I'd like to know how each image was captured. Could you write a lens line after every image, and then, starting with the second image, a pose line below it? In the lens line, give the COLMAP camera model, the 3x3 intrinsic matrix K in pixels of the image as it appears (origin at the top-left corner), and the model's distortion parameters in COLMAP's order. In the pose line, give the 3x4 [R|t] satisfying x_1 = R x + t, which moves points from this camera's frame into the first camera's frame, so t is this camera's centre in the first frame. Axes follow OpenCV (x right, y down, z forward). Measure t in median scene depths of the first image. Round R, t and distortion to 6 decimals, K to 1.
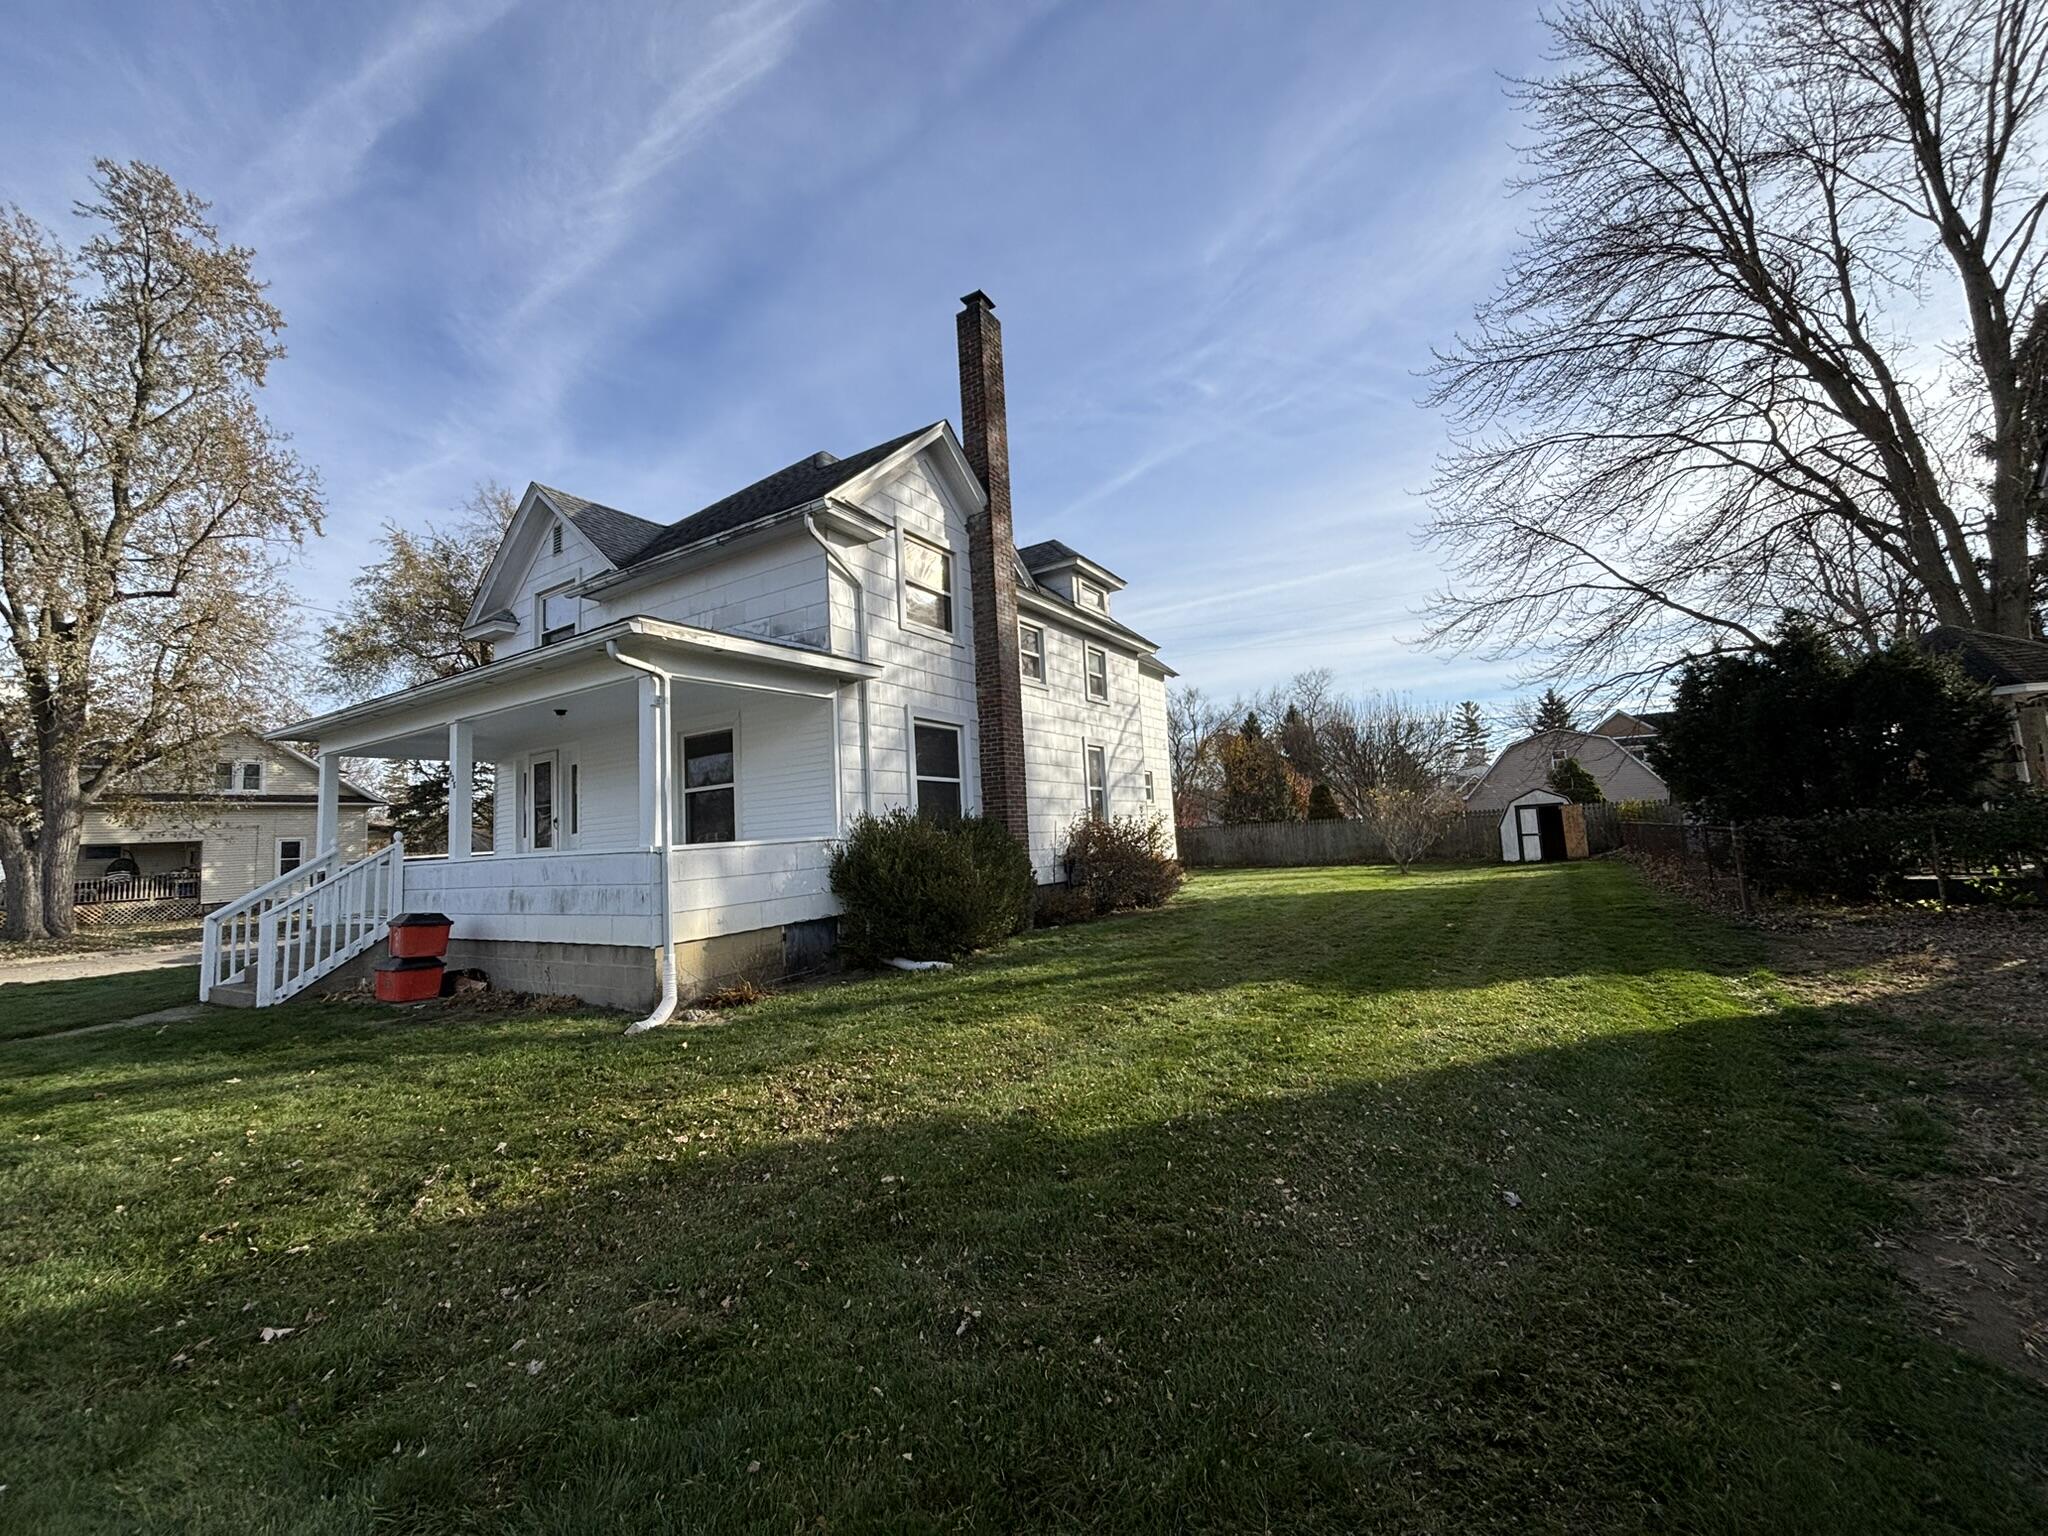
lens RADIAL K [[827.0, 0, 1022.7], [0, 827.0, 765.4], [0, 0, 1]] dist [0.002083, -0.001382]
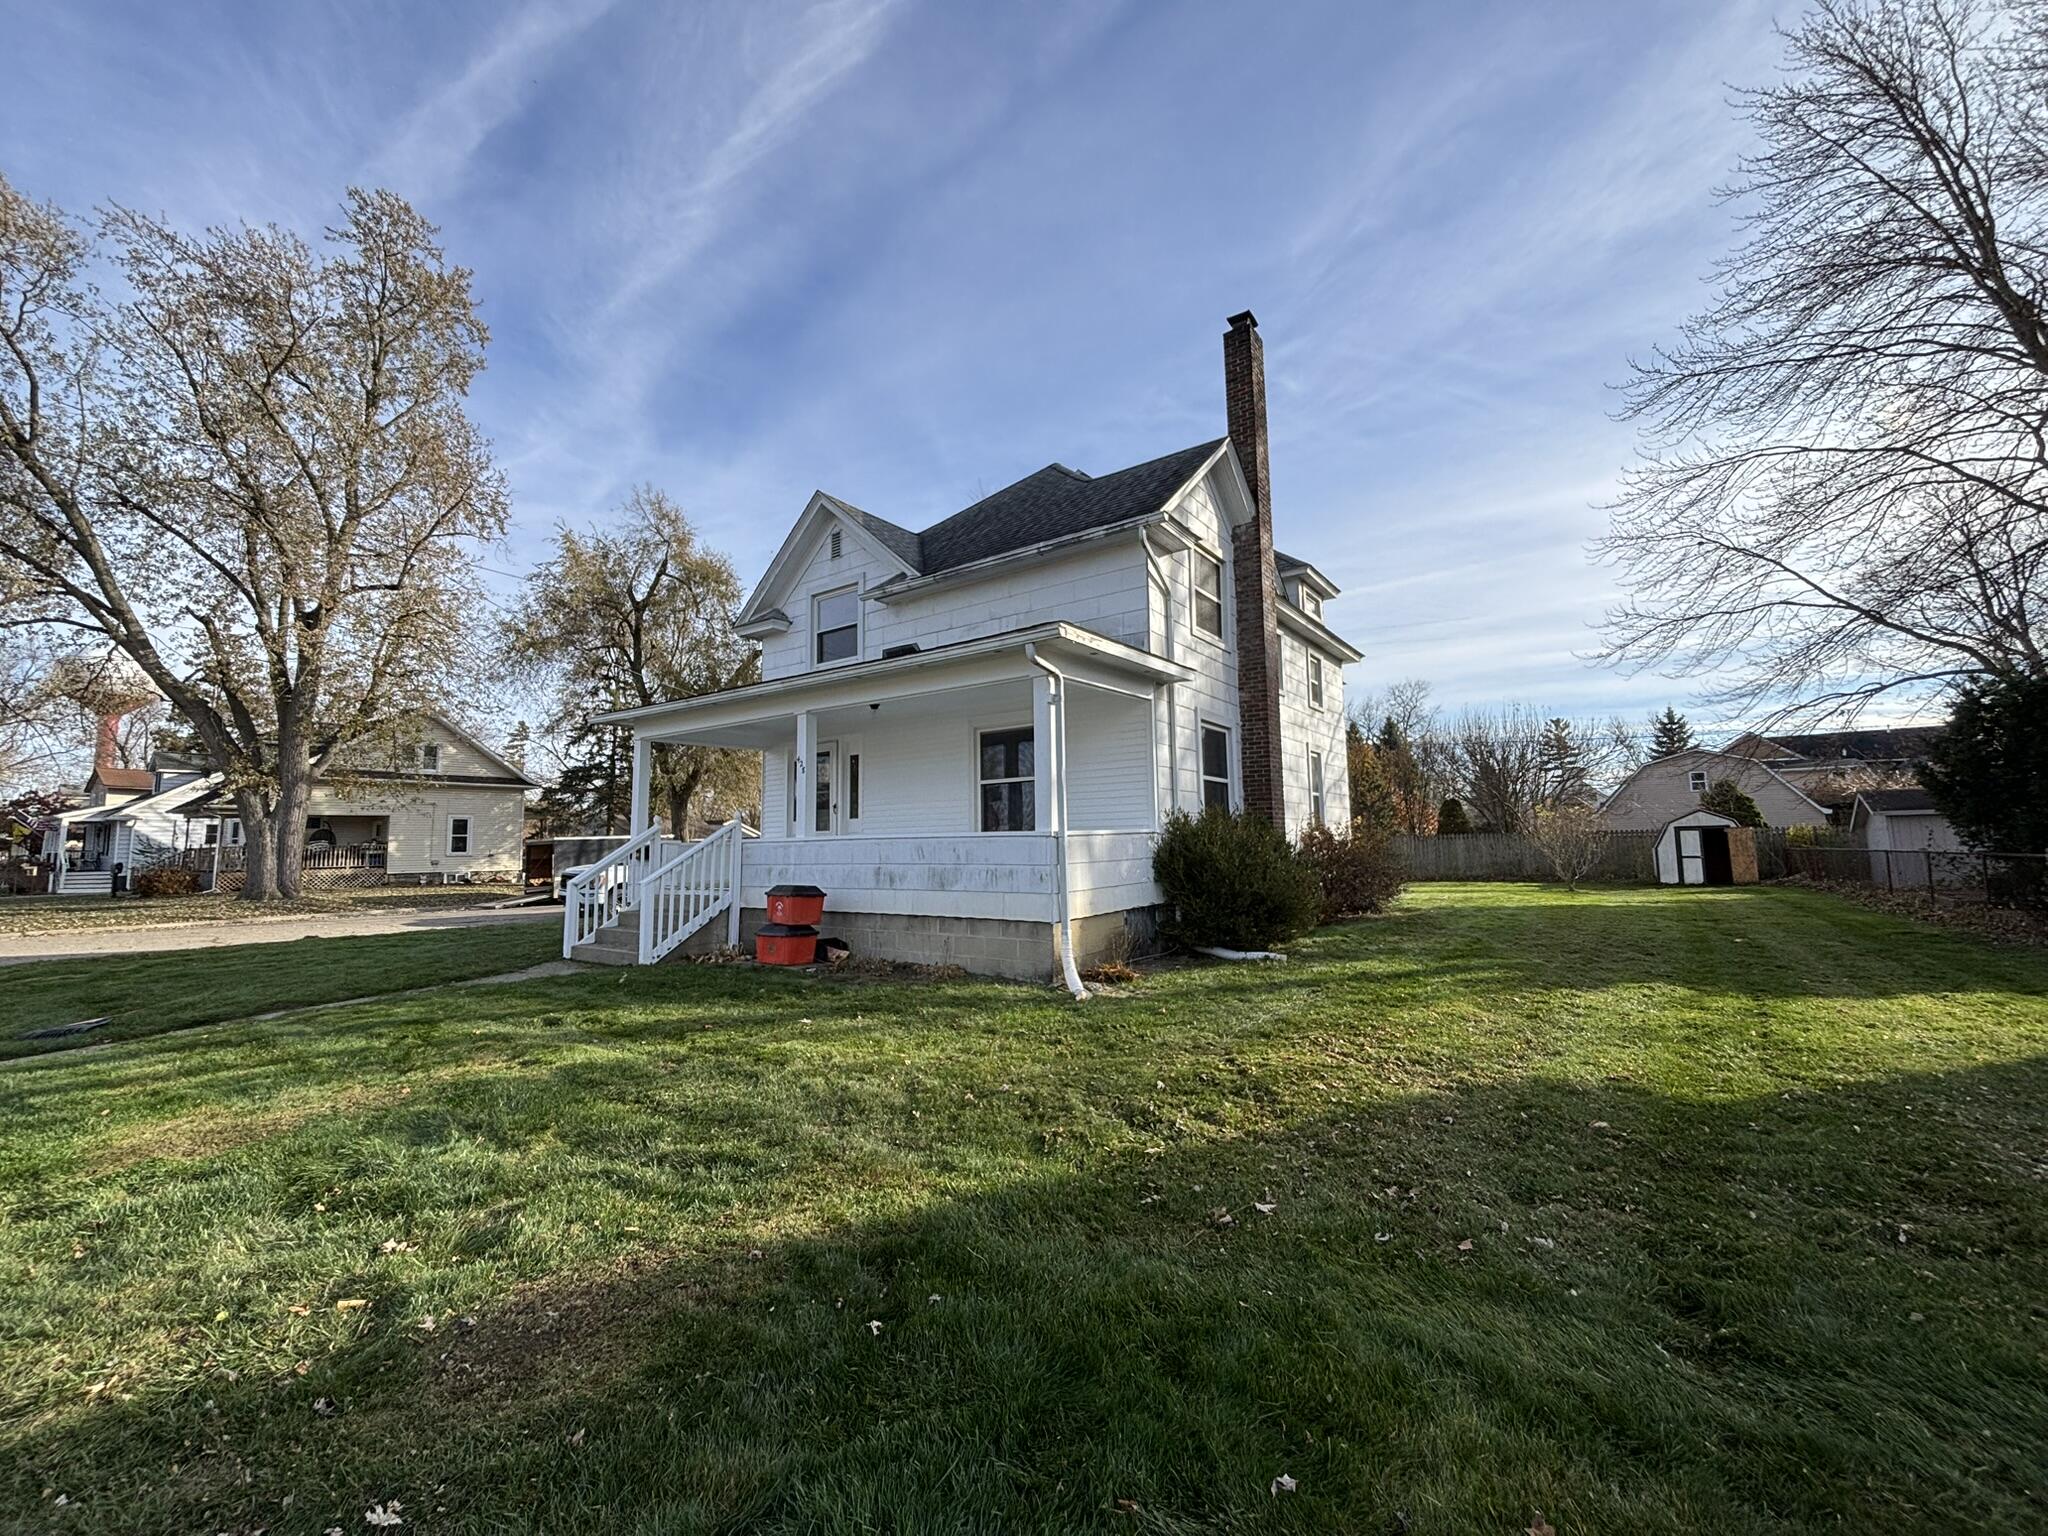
lens RADIAL K [[827.0, 0, 1019.8], [0, 827.0, 764.7], [0, 0, 1]] dist [0.002083, -0.001382]
pose [[0.997248, 0.031038, -0.067330, -0.193000], [-0.031387, 0.999499, -0.004132, 0.007358], [0.067168, 0.006234, 0.997722, -0.040836]]
